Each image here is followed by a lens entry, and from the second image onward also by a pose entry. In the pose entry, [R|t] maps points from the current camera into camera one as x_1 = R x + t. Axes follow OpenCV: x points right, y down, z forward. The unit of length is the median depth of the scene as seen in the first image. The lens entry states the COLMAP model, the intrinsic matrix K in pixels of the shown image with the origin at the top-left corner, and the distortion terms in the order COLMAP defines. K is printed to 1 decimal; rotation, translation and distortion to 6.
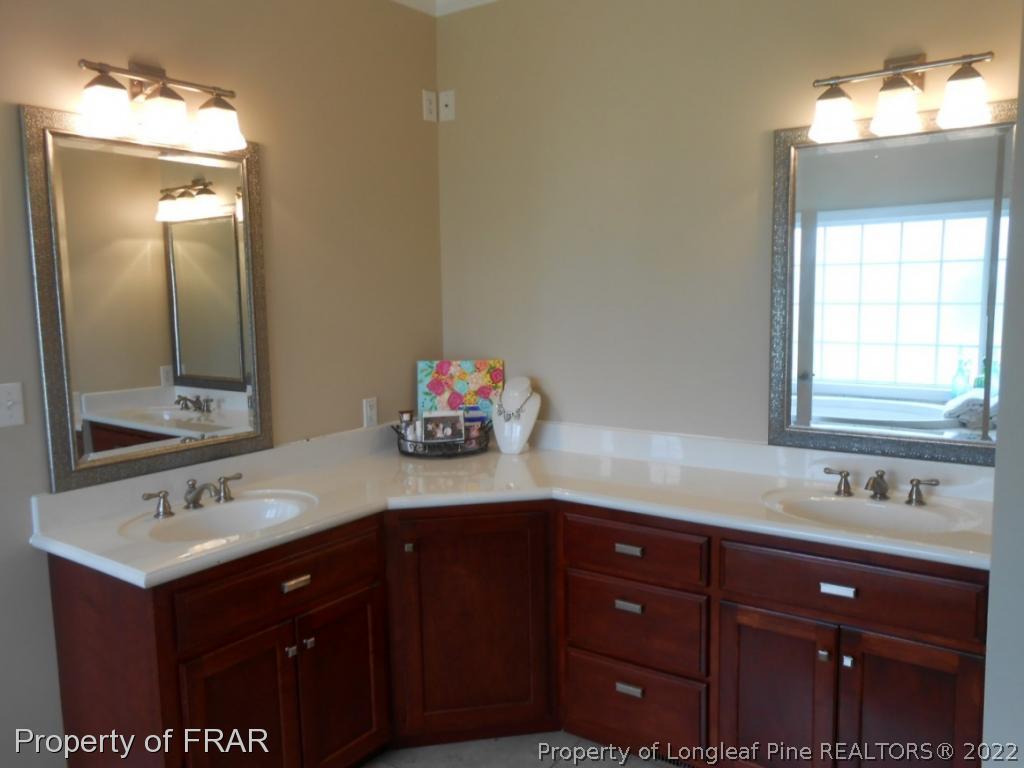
lens RADIAL K [[800.0, 0, 511.7], [0, 800.0, 384.9], [0, 0, 1]] dist [-0.046739, 0.064387]
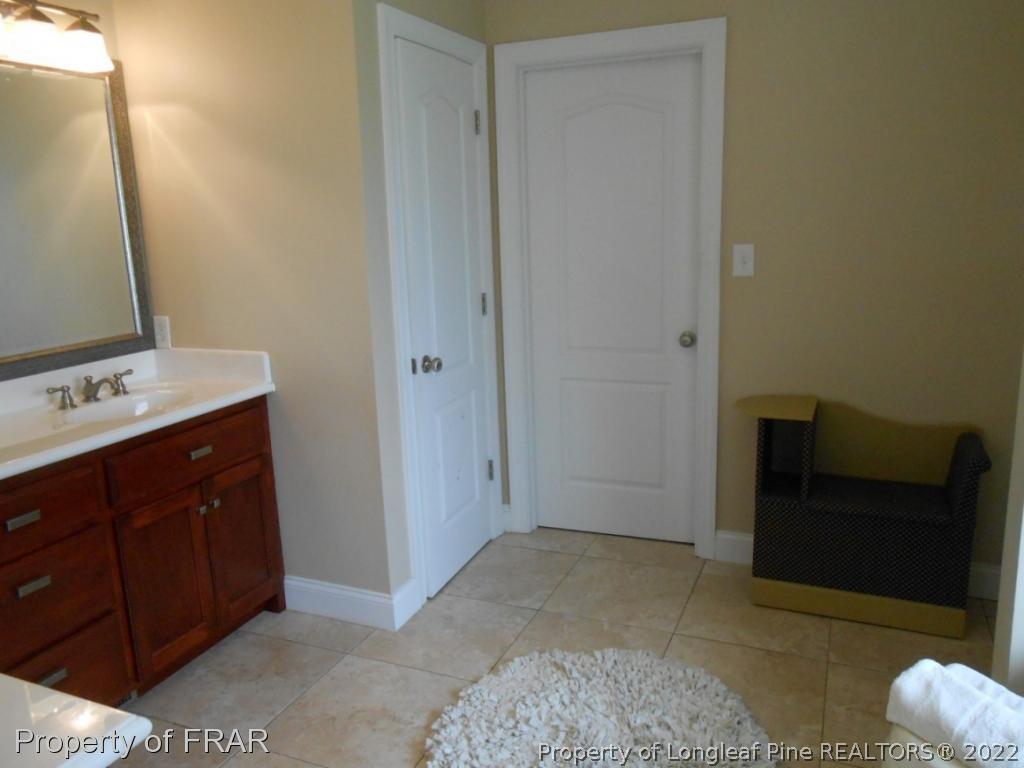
lens RADIAL K [[800.0, 0, 512.2], [0, 800.0, 383.2], [0, 0, 1]] dist [-0.046739, 0.064387]
pose [[0.975613, -0.068501, 0.208534, -0.059304], [0.048617, 0.993896, 0.099032, 0.051217], [-0.214045, -0.086478, 0.972988, -0.223565]]
